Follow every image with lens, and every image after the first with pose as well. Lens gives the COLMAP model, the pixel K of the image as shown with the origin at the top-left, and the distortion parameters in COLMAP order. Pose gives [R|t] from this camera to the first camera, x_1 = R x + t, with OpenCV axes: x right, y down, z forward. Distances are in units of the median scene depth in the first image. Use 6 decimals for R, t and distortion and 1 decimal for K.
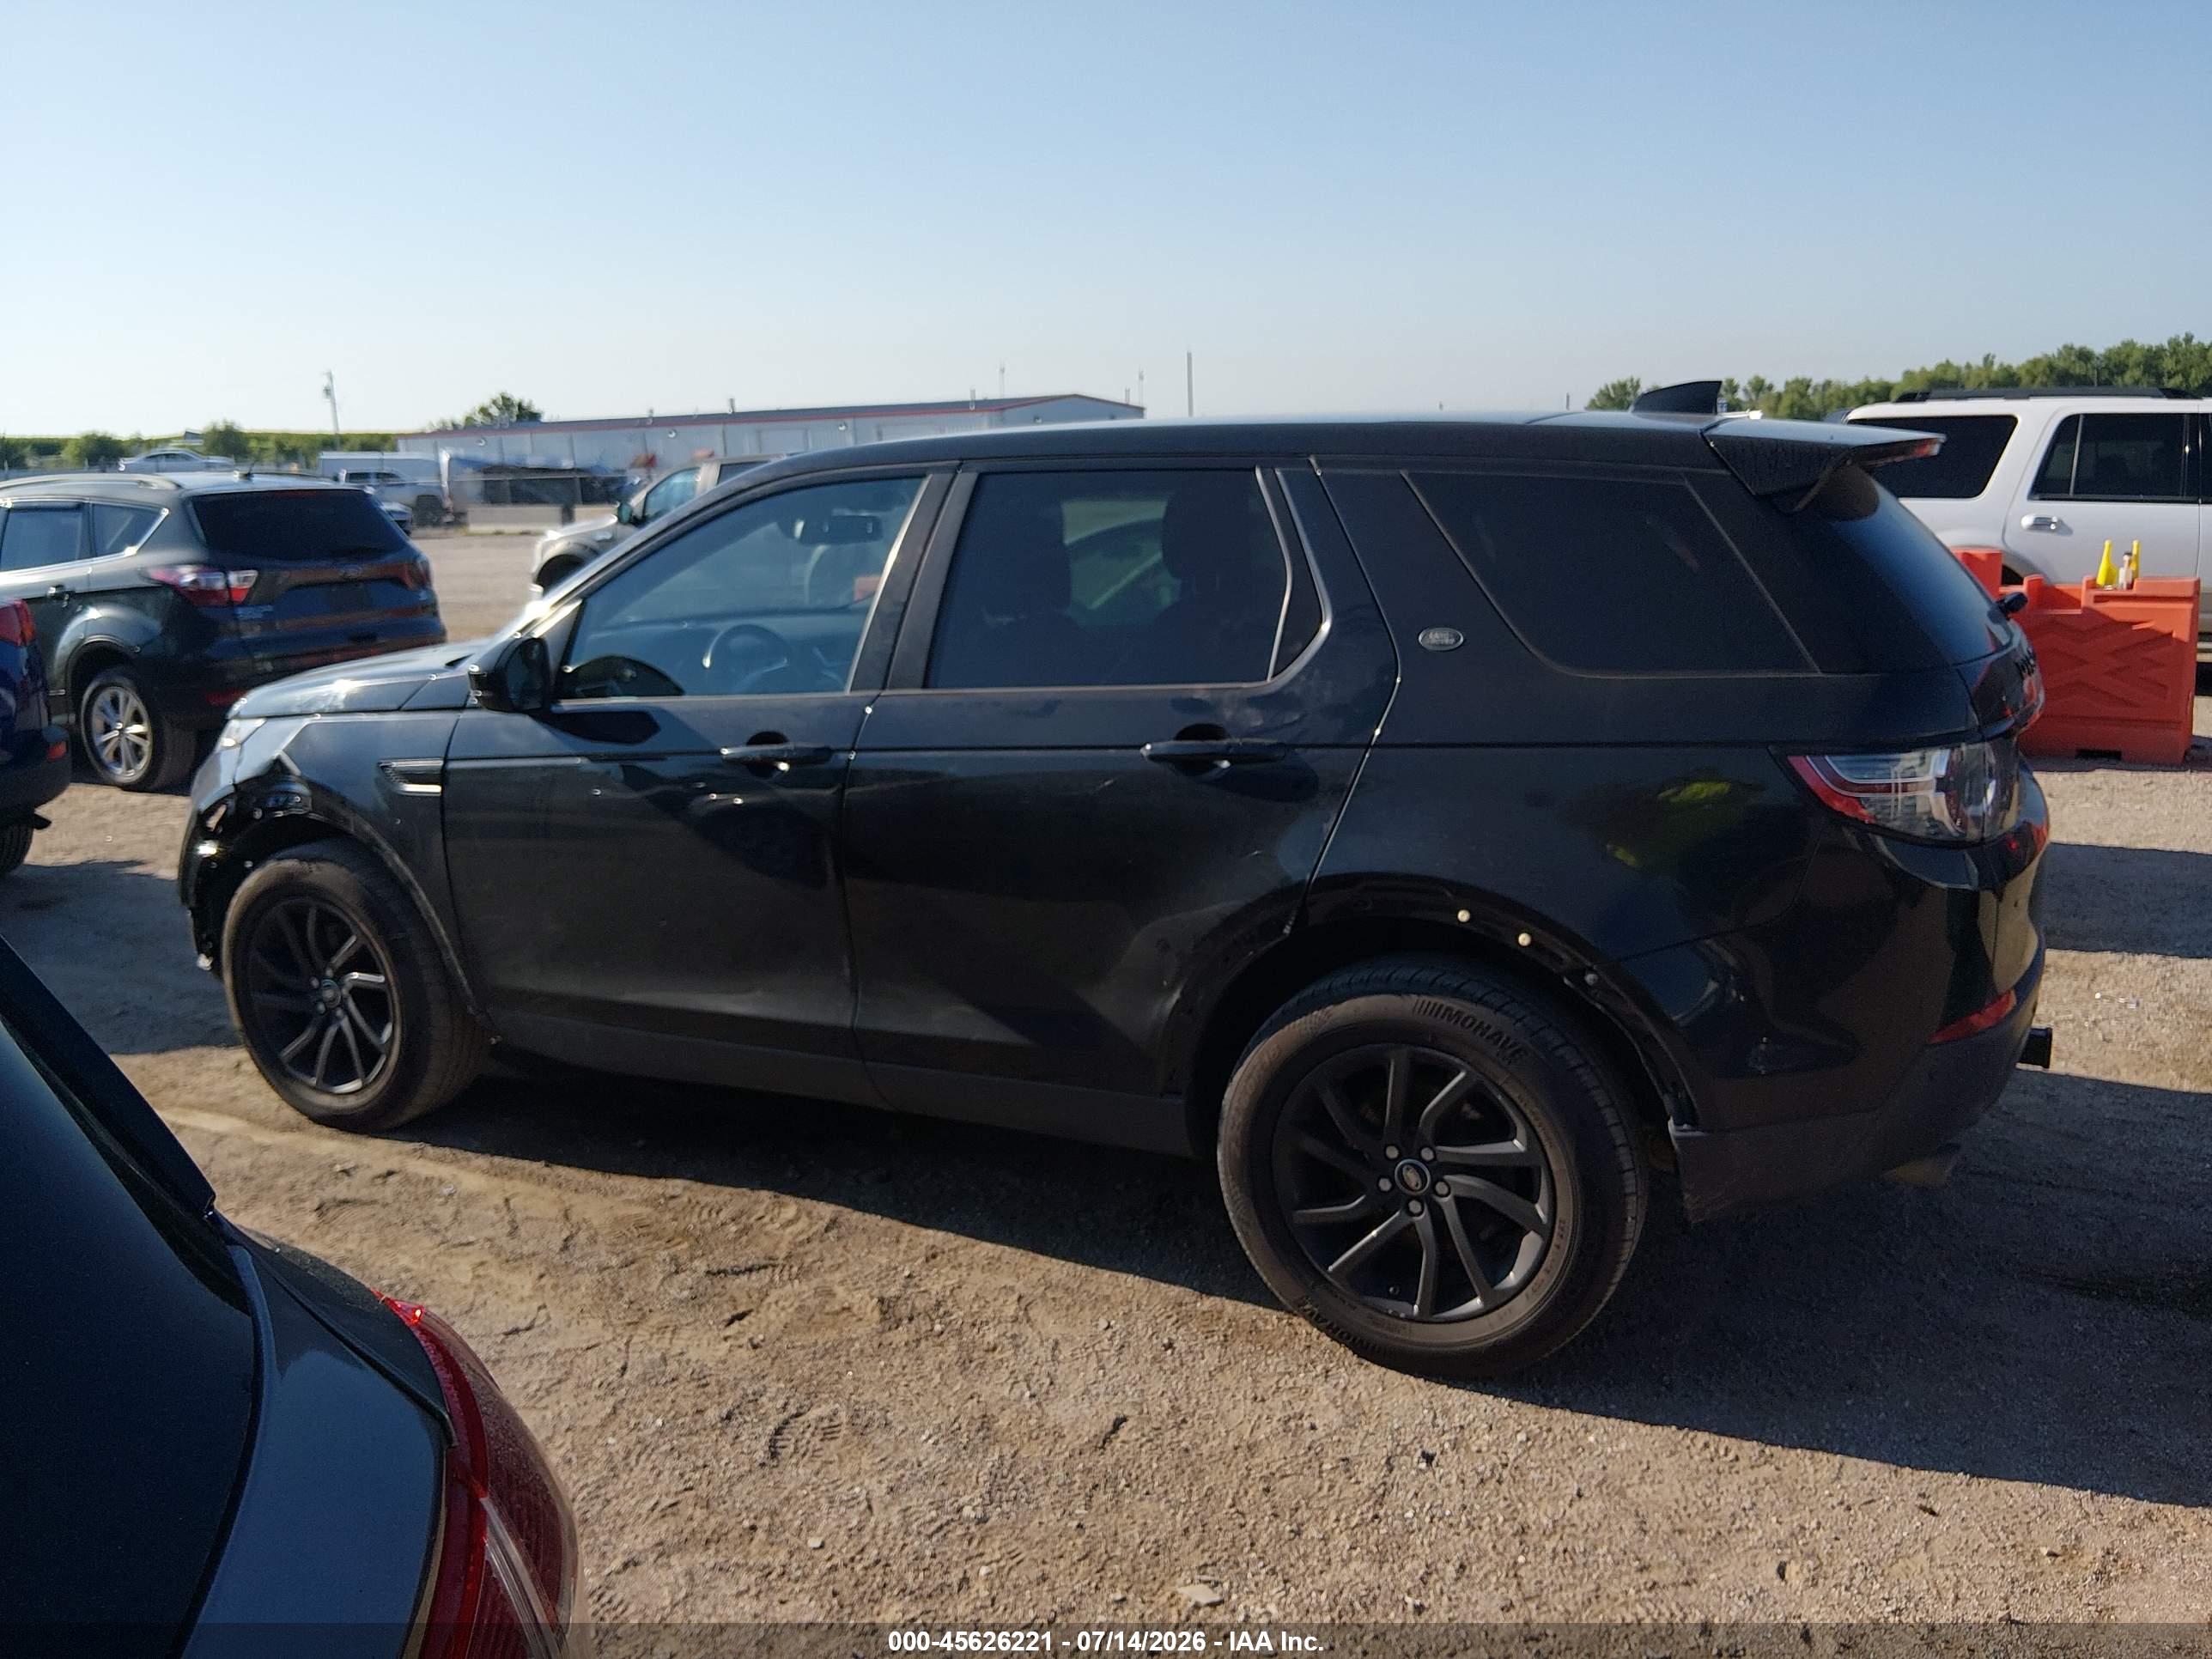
lens RADIAL K [[1726.5, 0, 1106.0], [0, 1726.5, 829.5], [0, 0, 1]] dist [0.098767, -0.160773]
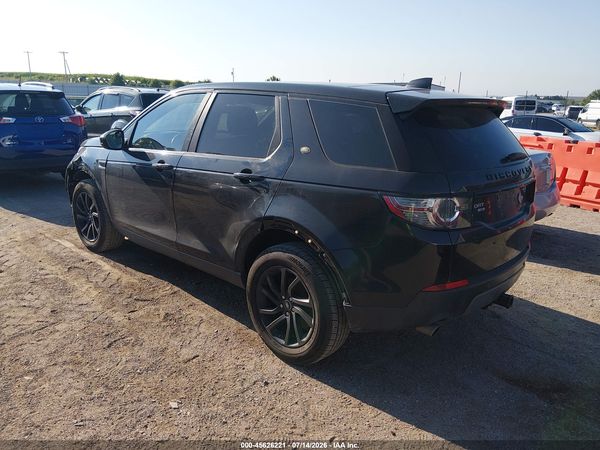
lens RADIAL K [[468.3, 0, 300.0], [0, 468.3, 225.0], [0, 0, 1]] dist [0.098767, -0.160773]
pose [[0.954722, 0.130429, -0.267383, 0.422139], [-0.115636, 0.990792, 0.070418, -0.027270], [0.274105, -0.036310, 0.961014, 0.109117]]
